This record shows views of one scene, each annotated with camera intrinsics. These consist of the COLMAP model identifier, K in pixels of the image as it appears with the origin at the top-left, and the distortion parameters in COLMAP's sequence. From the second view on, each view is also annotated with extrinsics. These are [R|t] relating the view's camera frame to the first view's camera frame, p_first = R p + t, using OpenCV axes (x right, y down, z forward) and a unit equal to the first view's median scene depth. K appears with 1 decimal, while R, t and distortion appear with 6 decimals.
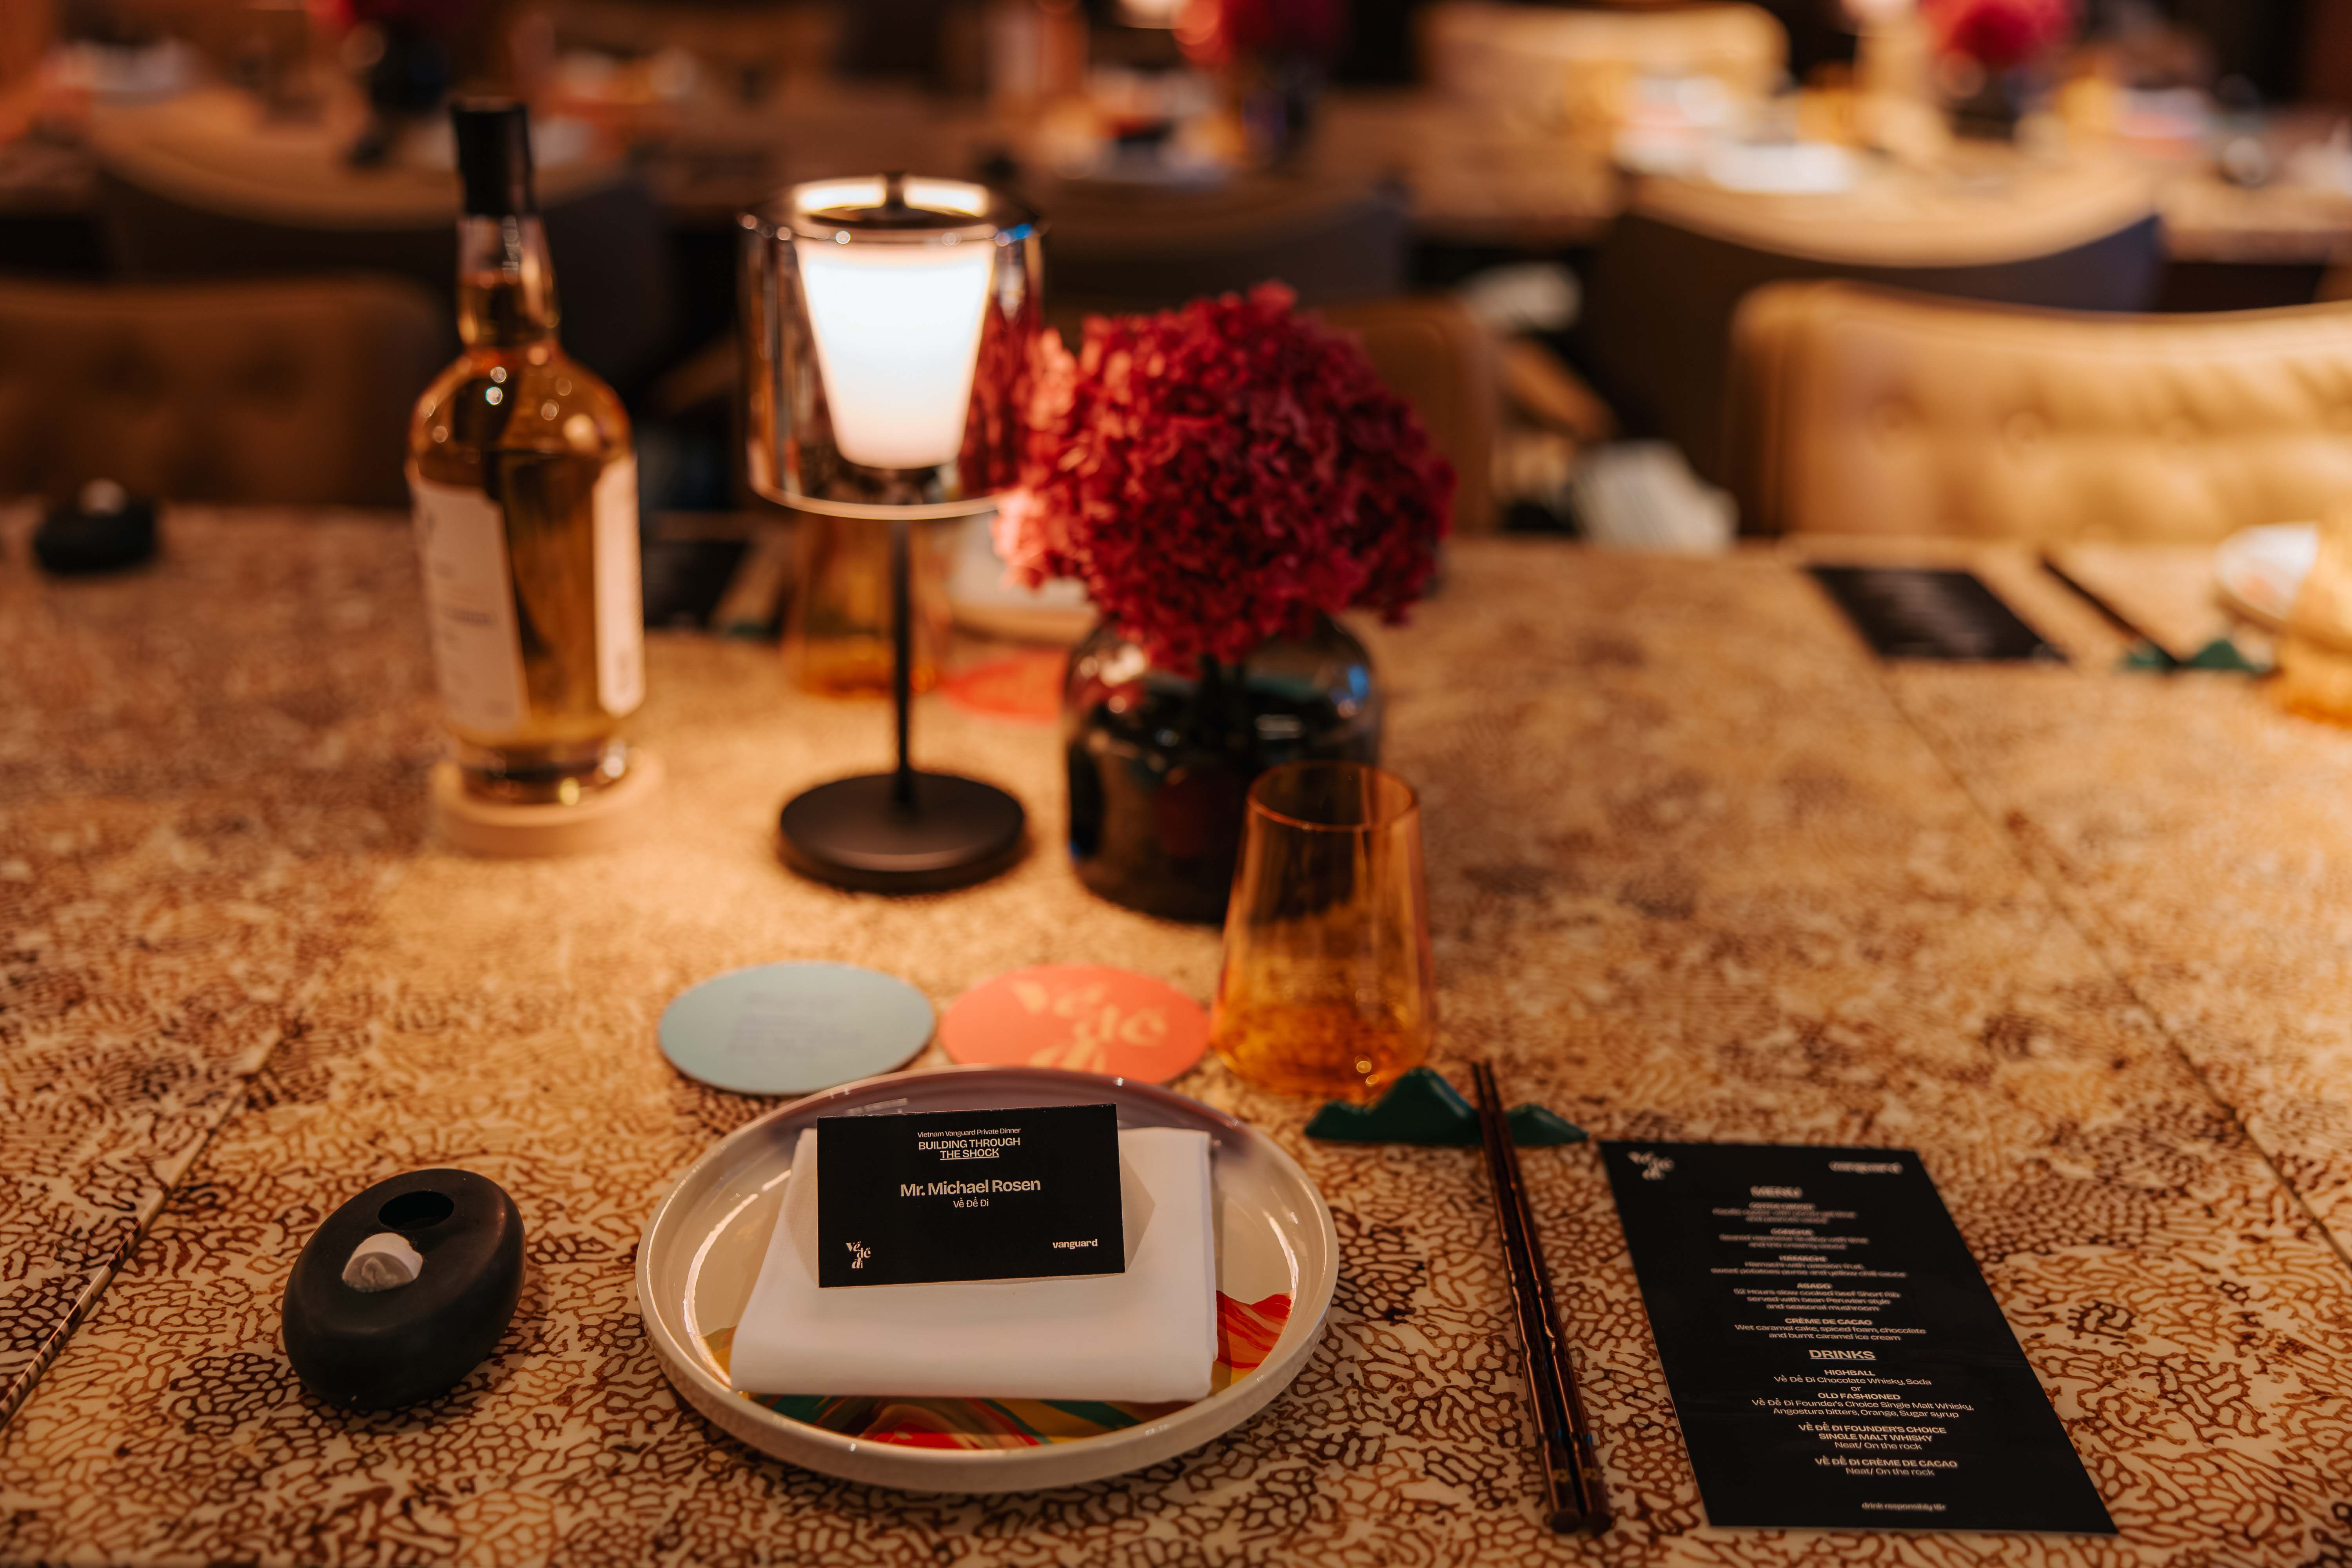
lens RADIAL K [[2529.2, 0, 1176.0], [0, 2529.2, 784.0], [0, 0, 1]] dist [0.005032, -0.025686]
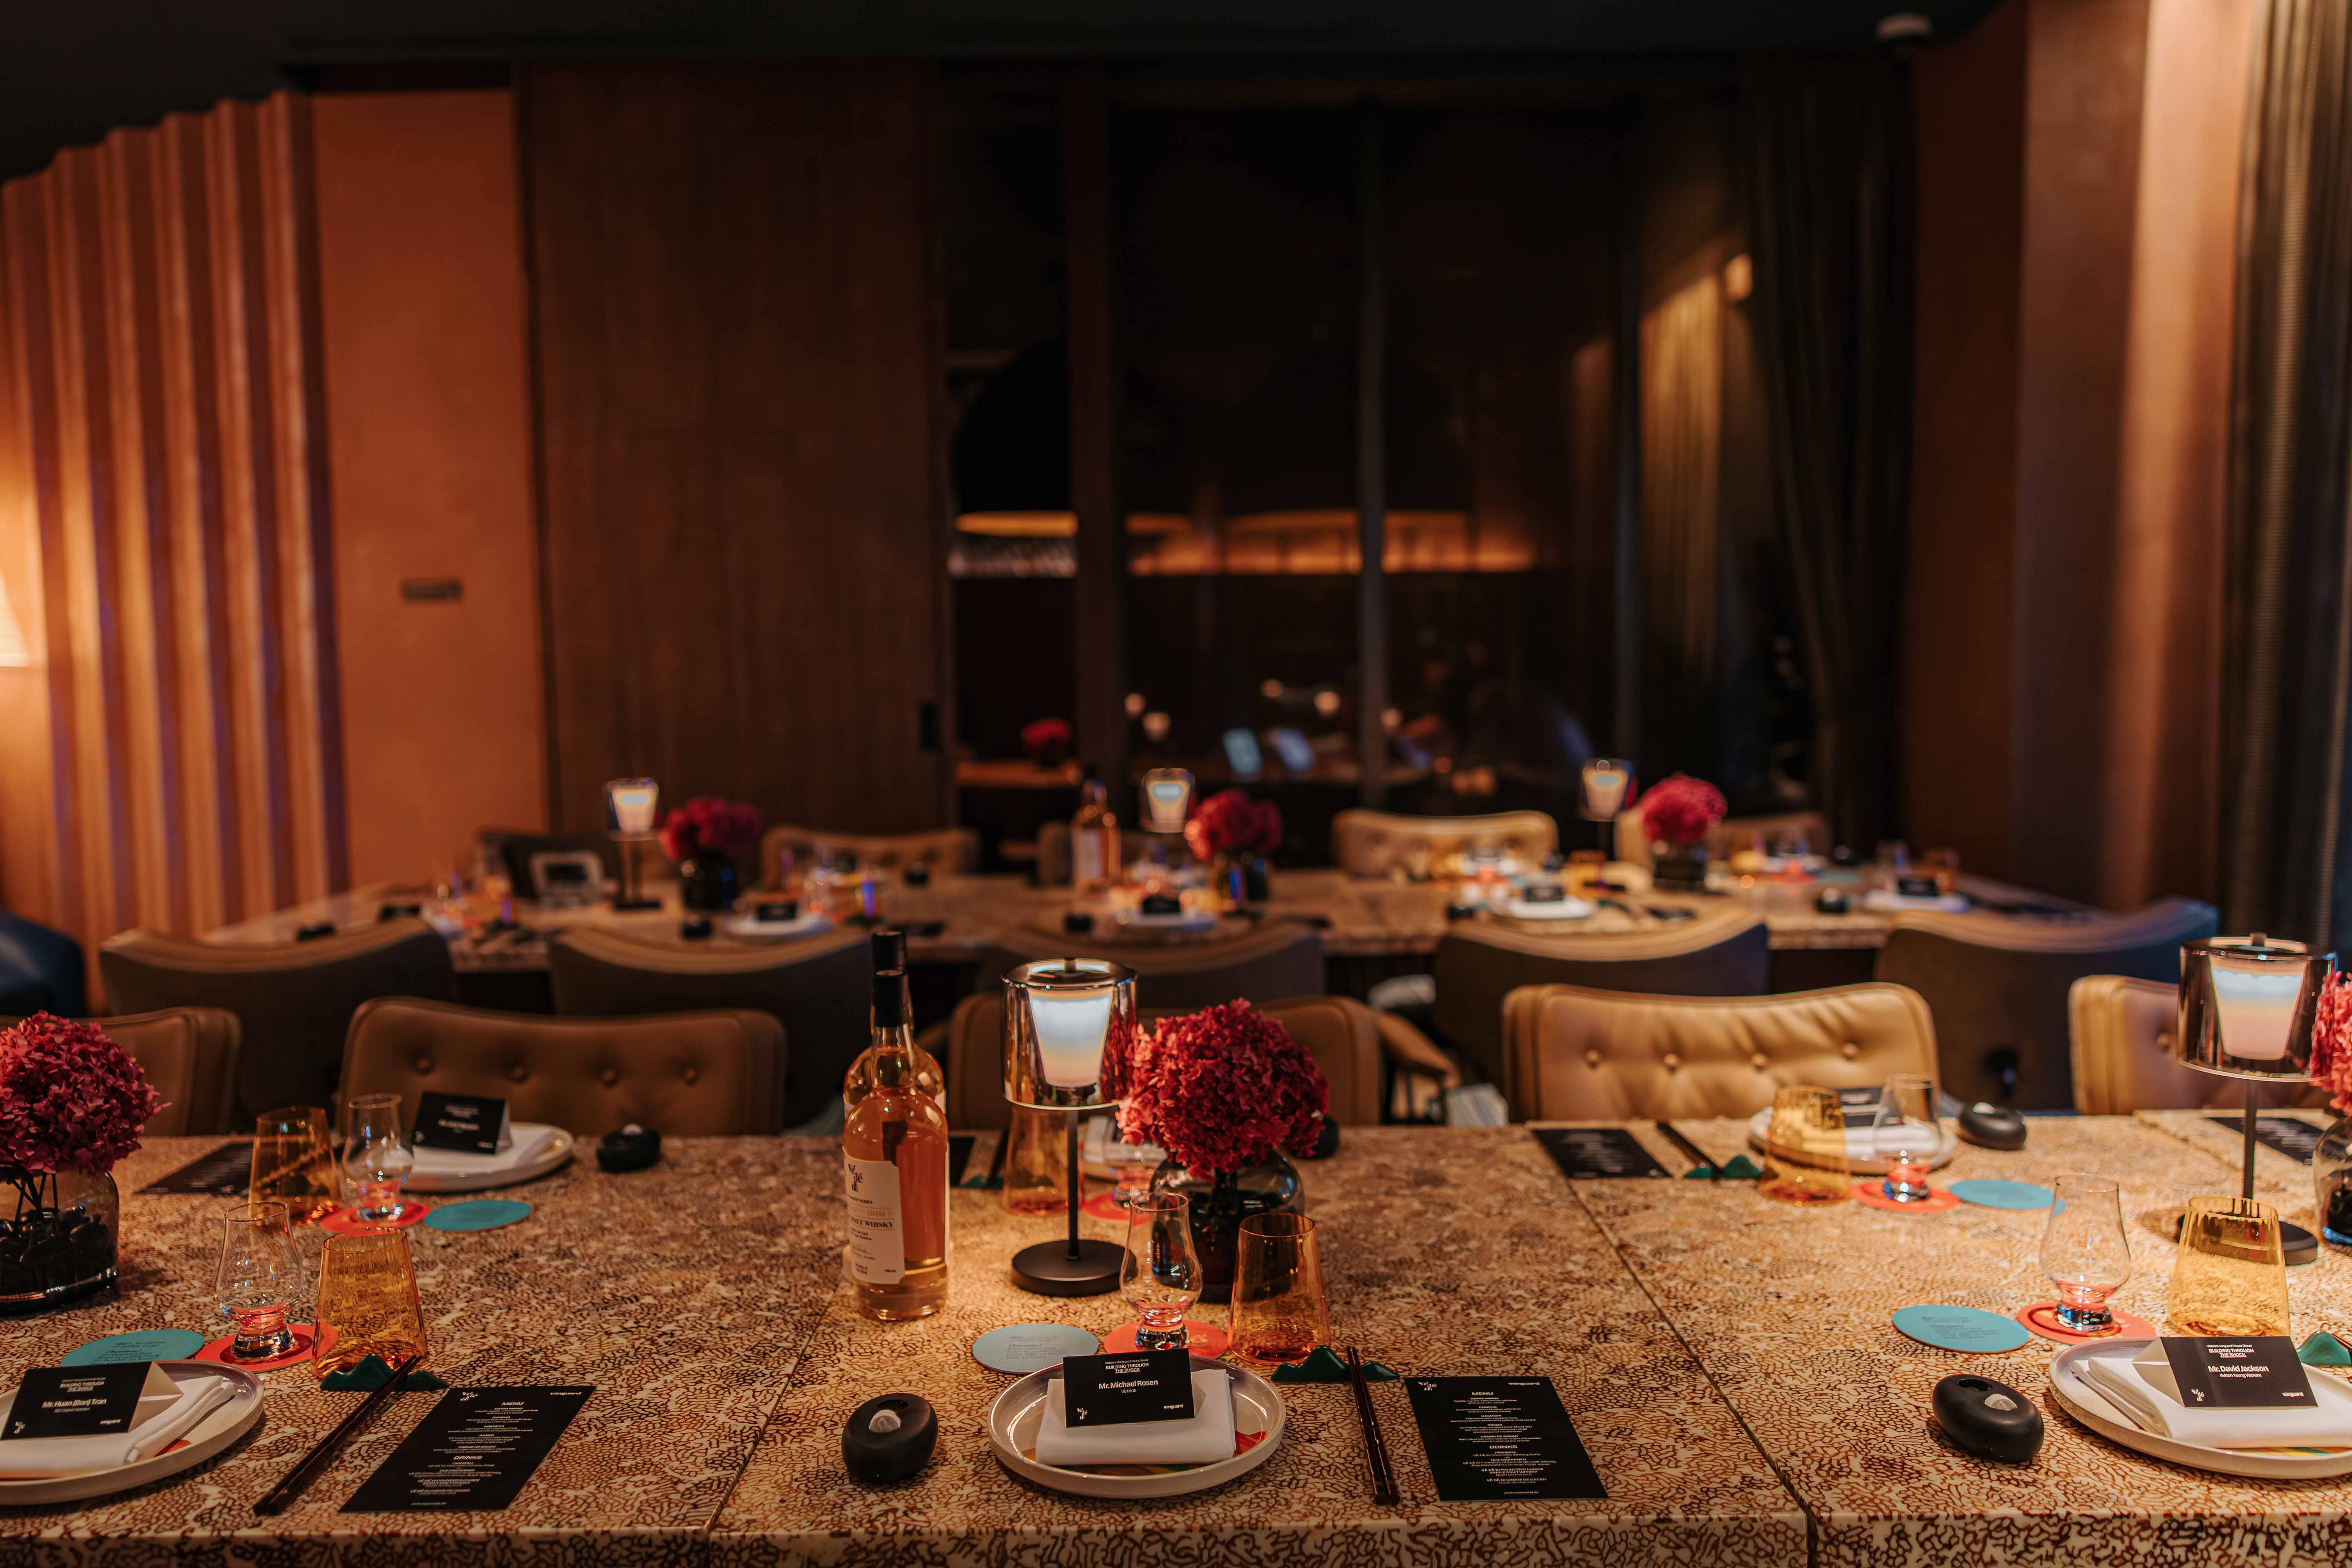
lens RADIAL K [[1878.5, 0, 1176.0], [0, 1878.5, 784.0], [0, 0, 1]] dist [0.002103, -0.000197]
pose [[0.999296, -0.037475, 0.001964, -0.014924], [0.036368, 0.954224, -0.296875, 0.114193], [0.009251, 0.296737, 0.954914, -0.657261]]
